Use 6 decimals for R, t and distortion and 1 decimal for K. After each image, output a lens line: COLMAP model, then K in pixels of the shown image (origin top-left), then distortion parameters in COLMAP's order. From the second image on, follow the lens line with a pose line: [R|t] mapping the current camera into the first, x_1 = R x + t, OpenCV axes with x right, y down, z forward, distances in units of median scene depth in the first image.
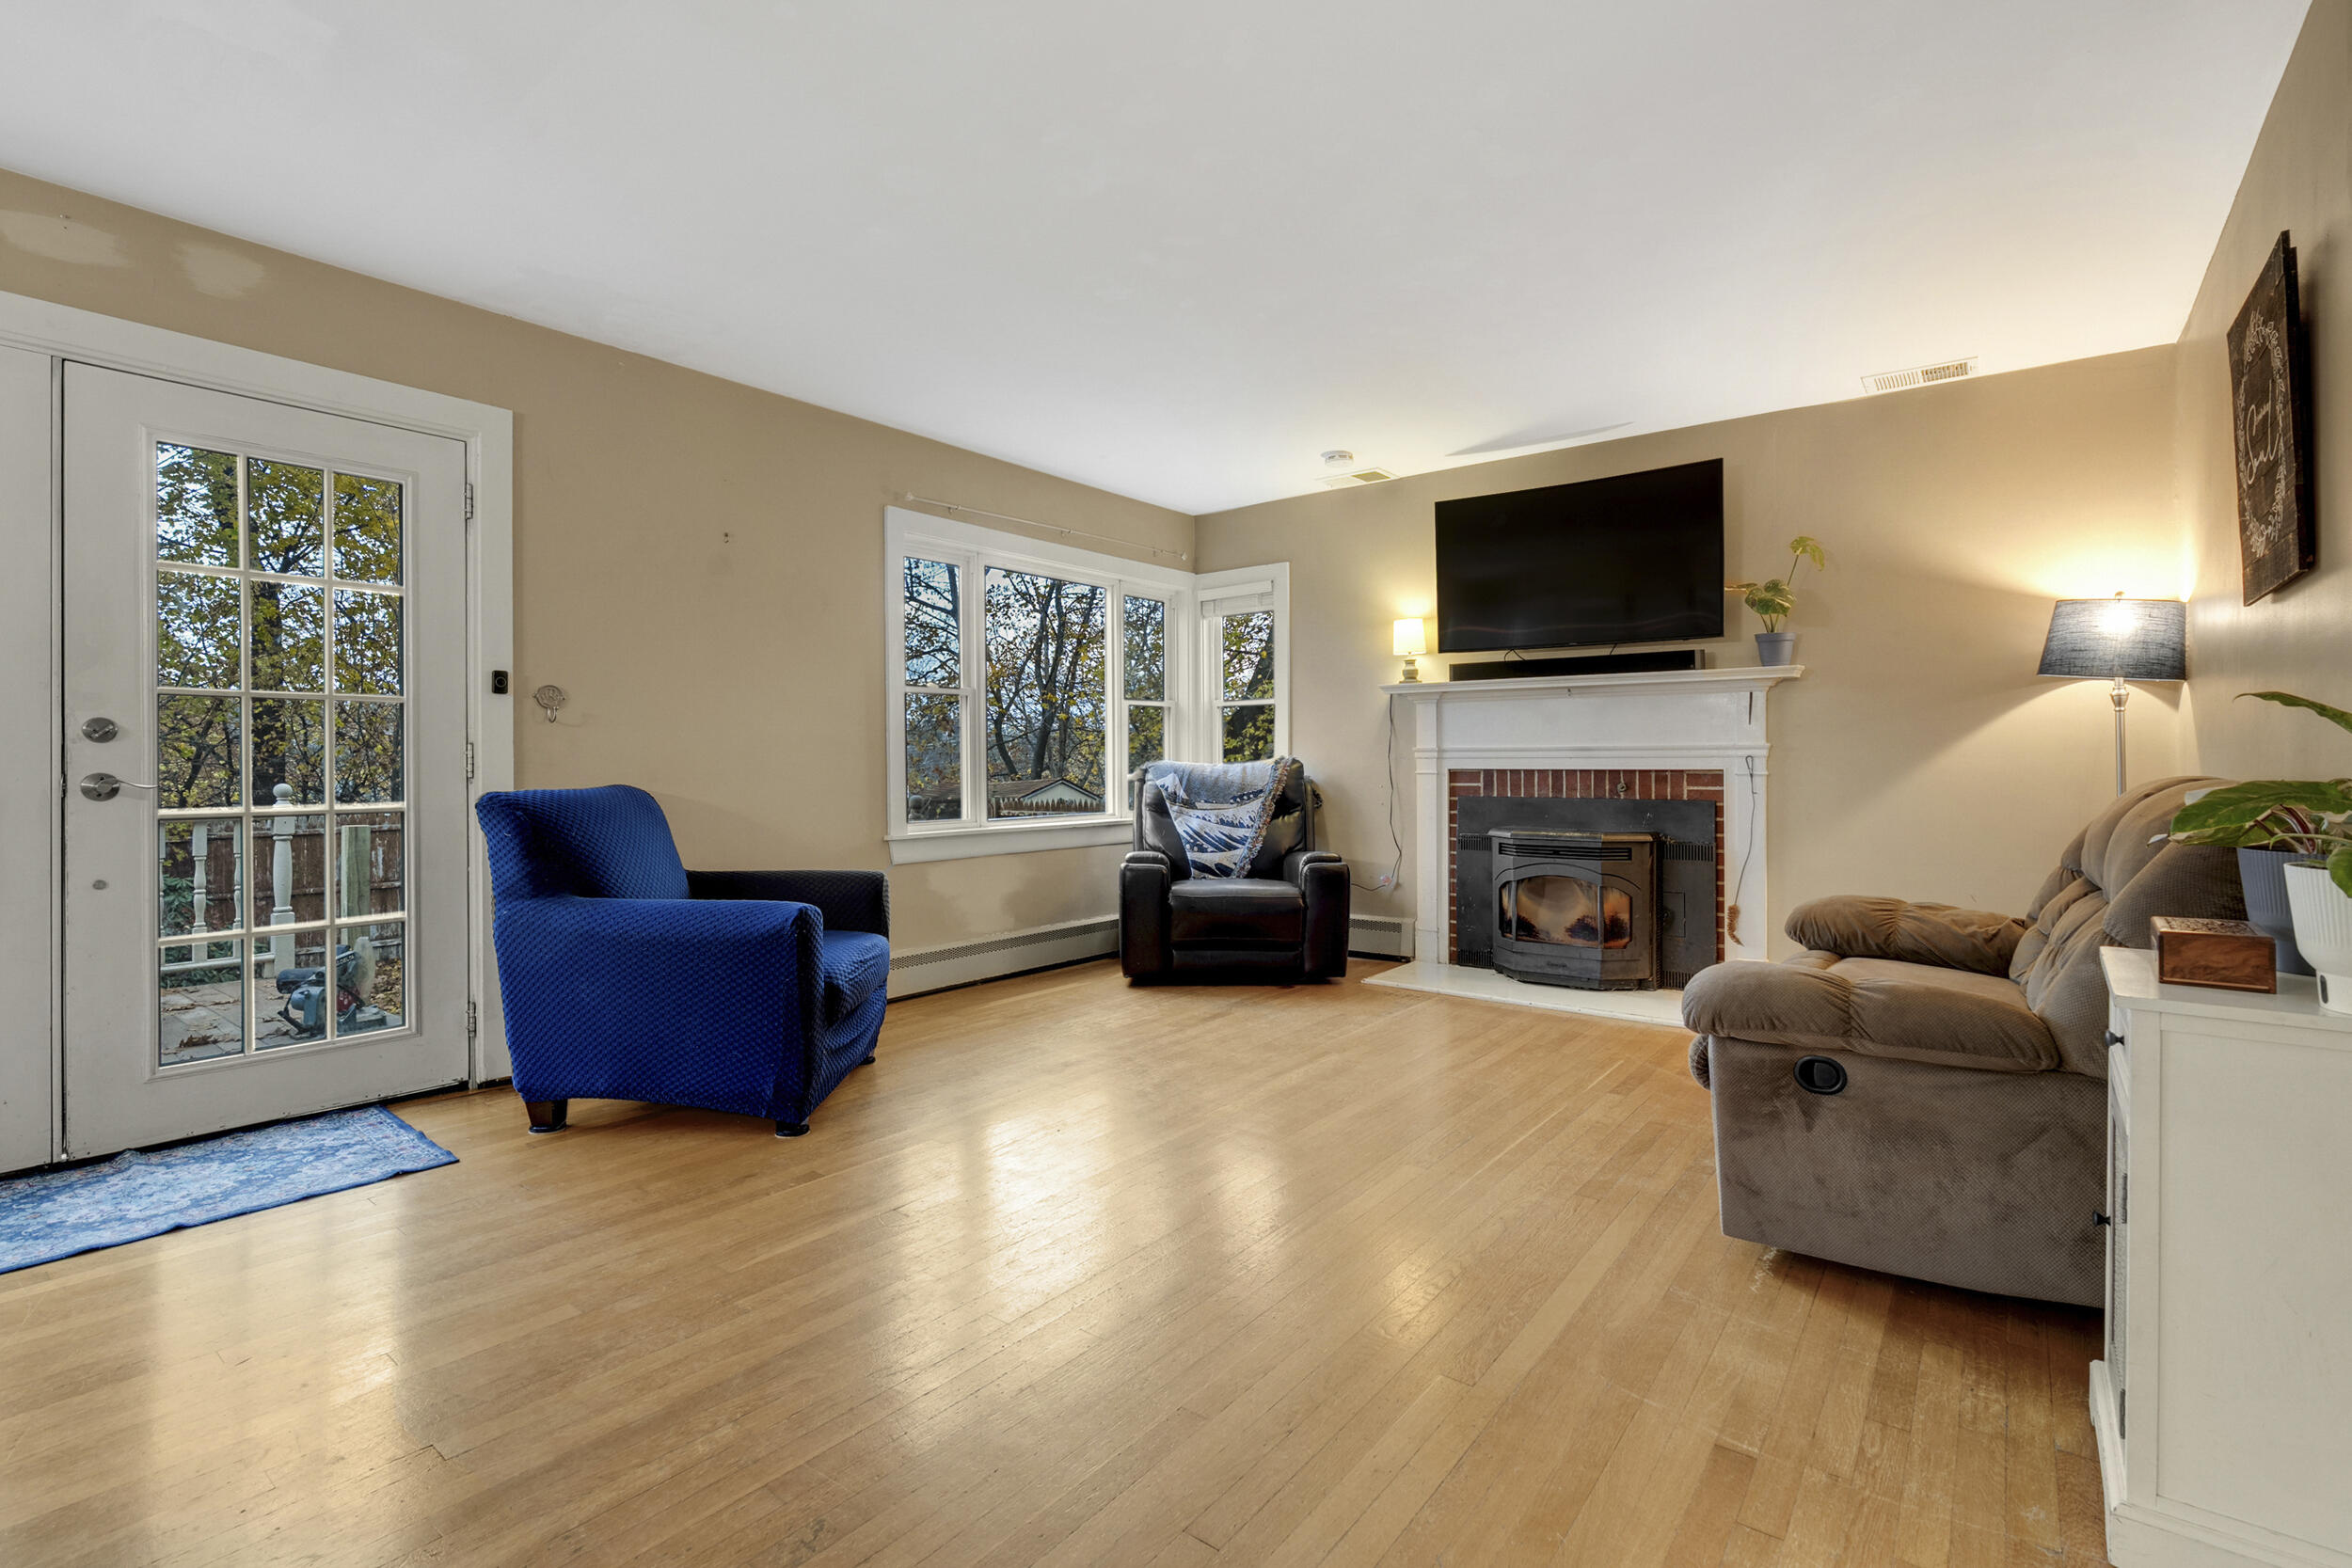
lens RADIAL K [[1086.6, 0, 1170.8], [0, 1086.6, 775.1], [0, 0, 1]] dist [-0.010851, 0.003427]
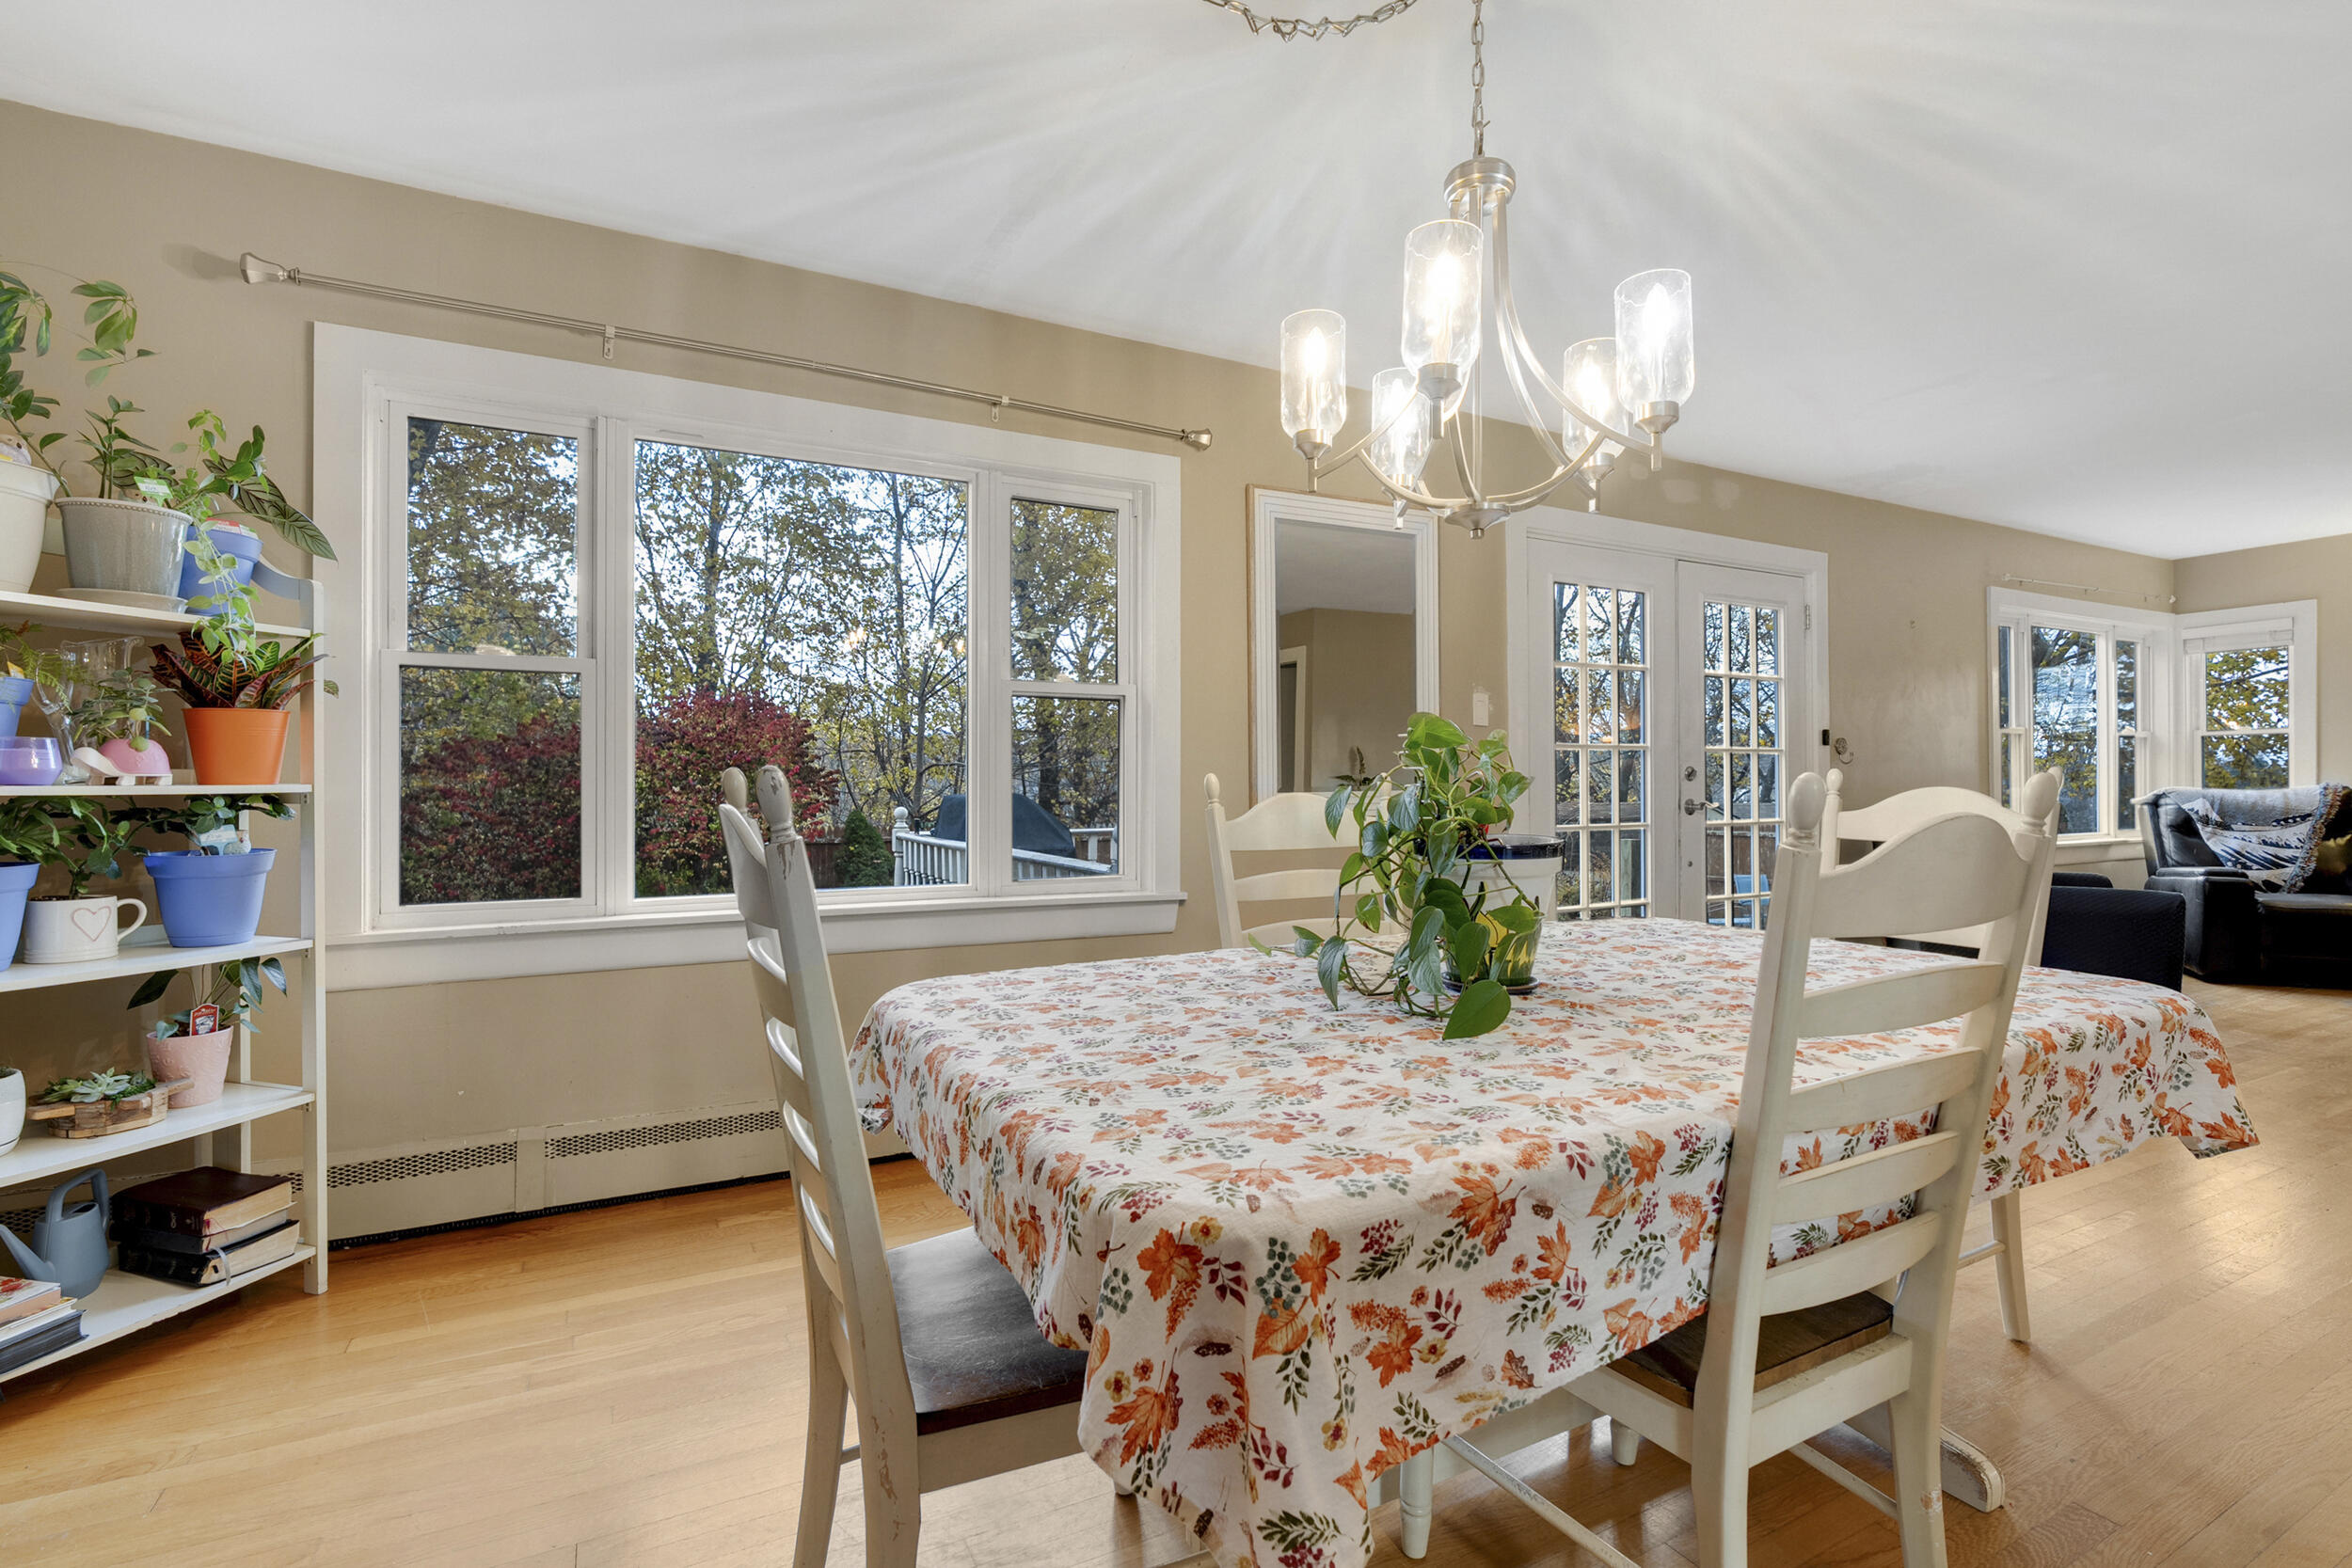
lens RADIAL K [[1086.6, 0, 1170.8], [0, 1086.6, 775.1], [0, 0, 1]] dist [-0.010851, 0.003427]
pose [[0.912708, -0.004014, -0.408593, -0.575297], [-0.002689, 0.999871, -0.015830, -0.005505], [0.408604, 0.015546, 0.912580, -0.498329]]
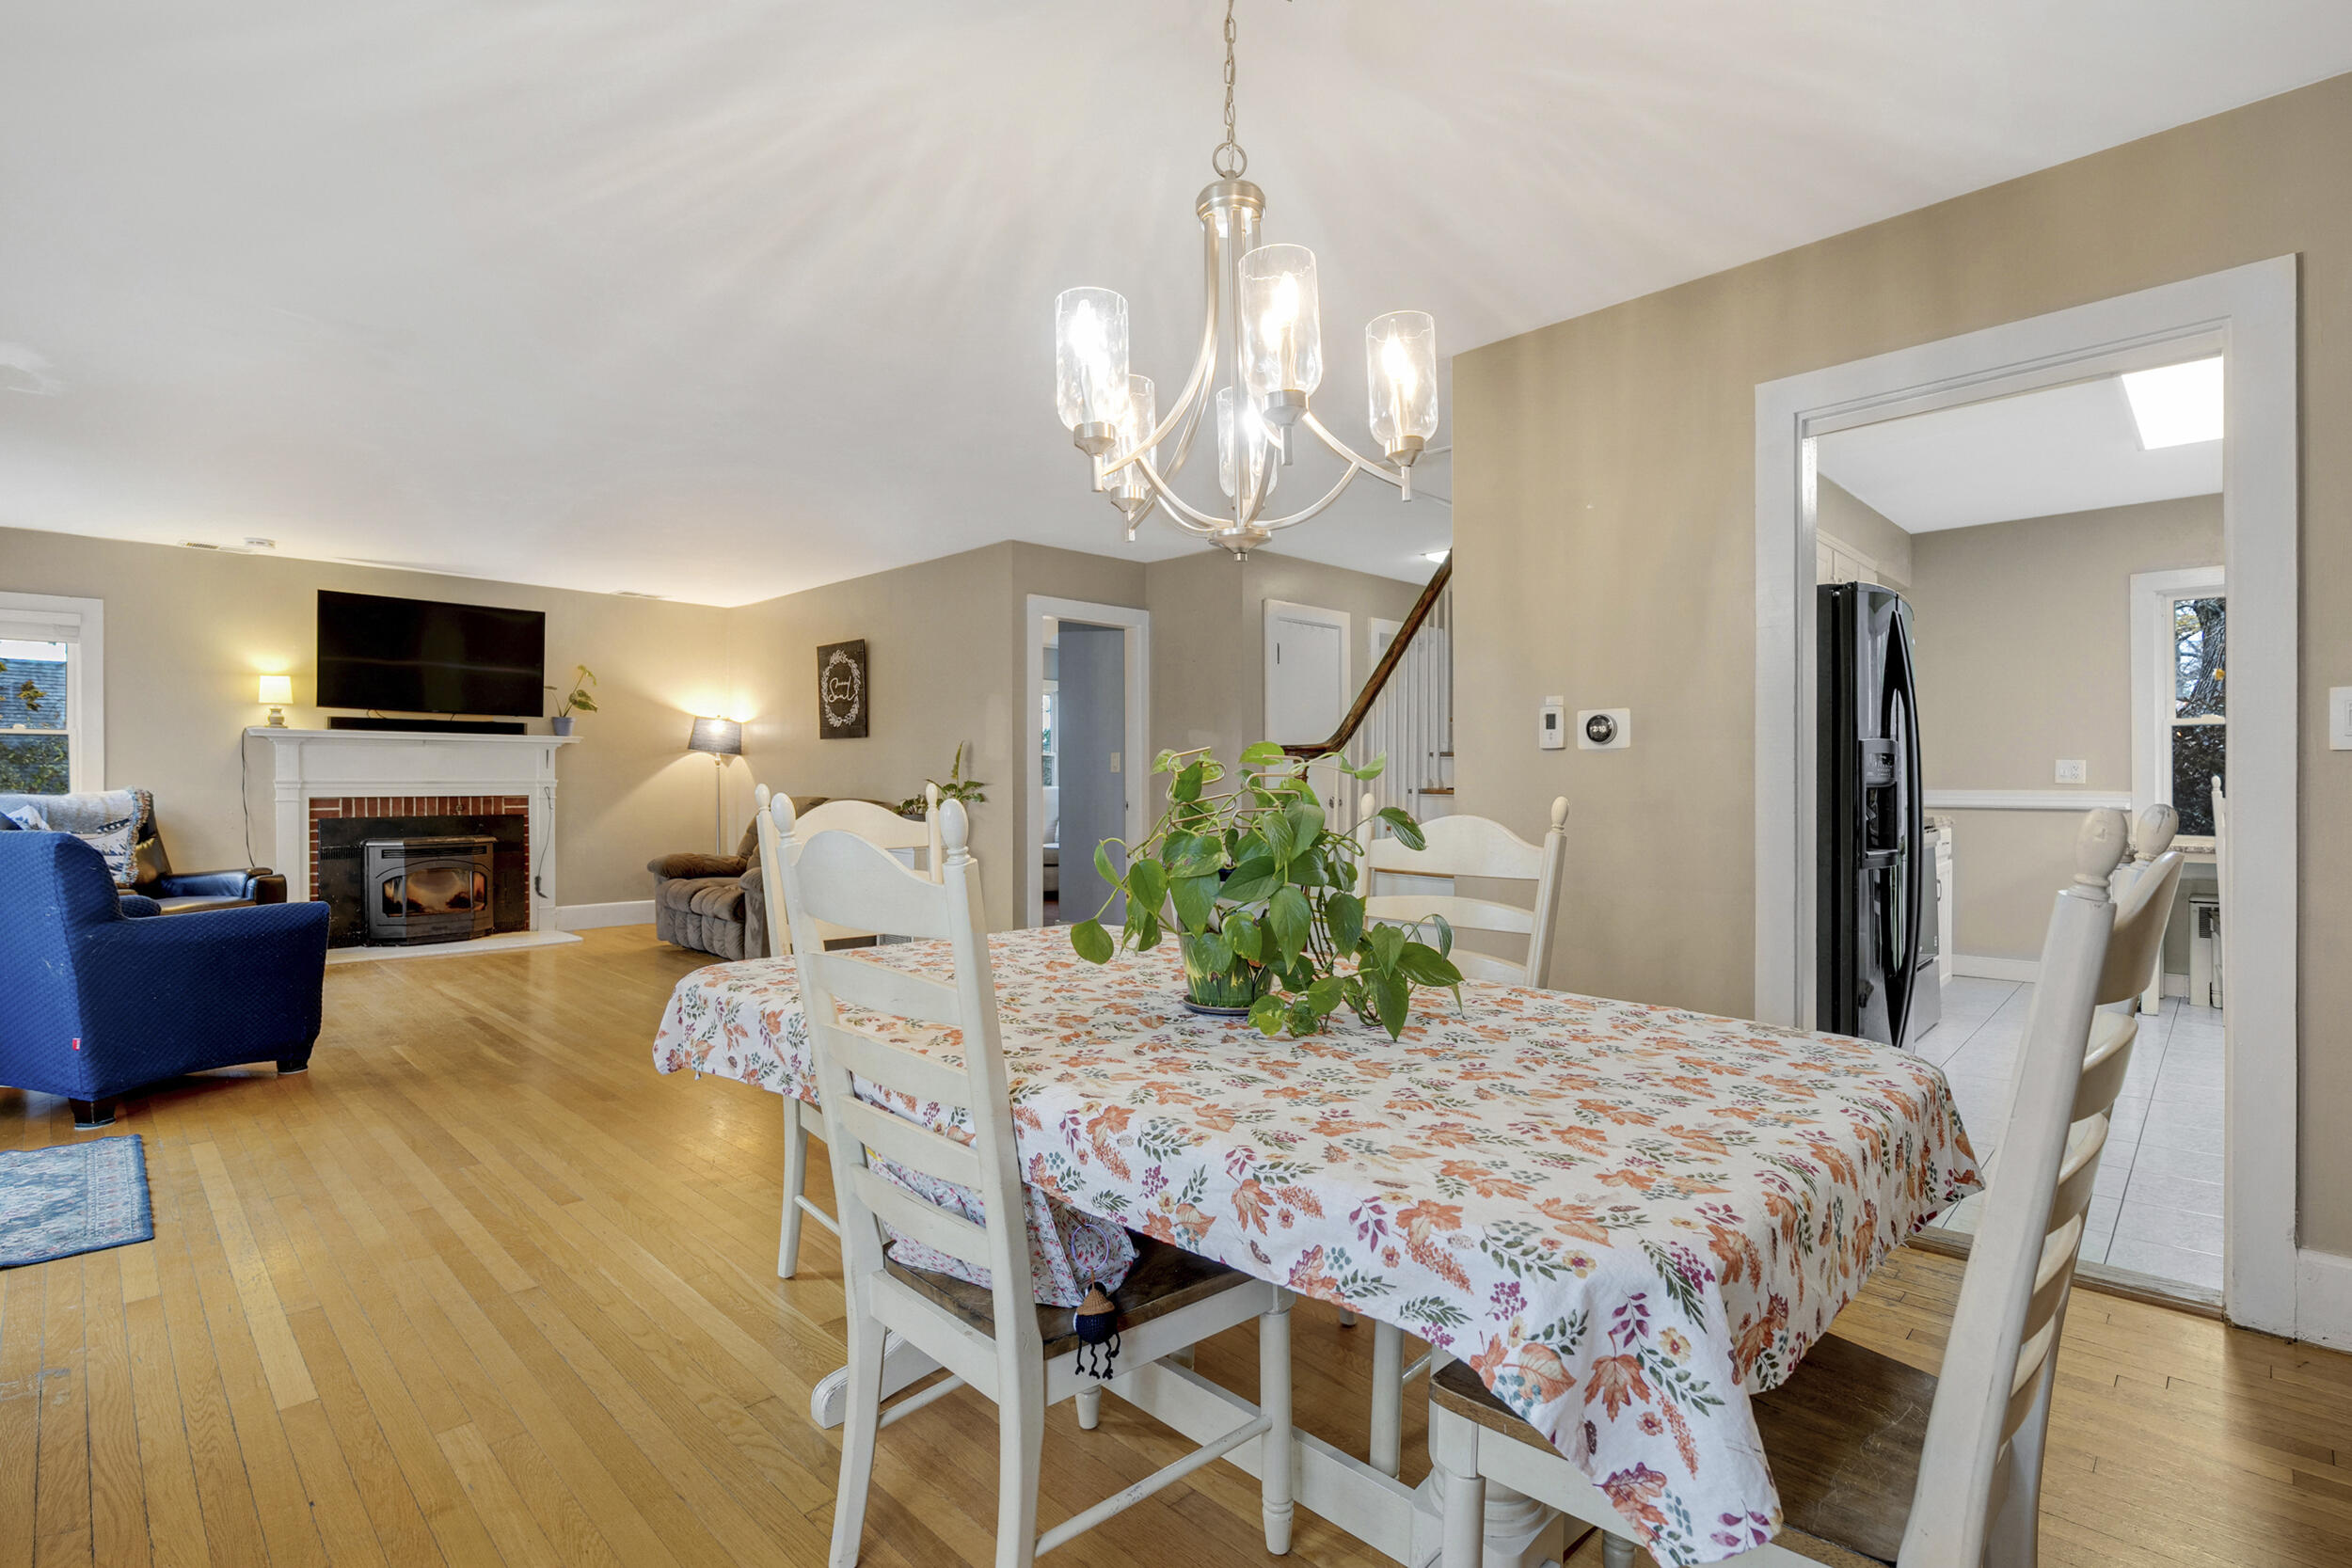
lens RADIAL K [[1108.2, 0, 1161.0], [0, 1108.2, 787.8], [0, 0, 1]] dist [-0.004883, 0.001022]
pose [[0.126038, -0.005622, 0.992009, -0.969648], [0.009593, 0.999944, 0.004448, -0.013817], [-0.991979, 0.008956, 0.126085, -0.161552]]
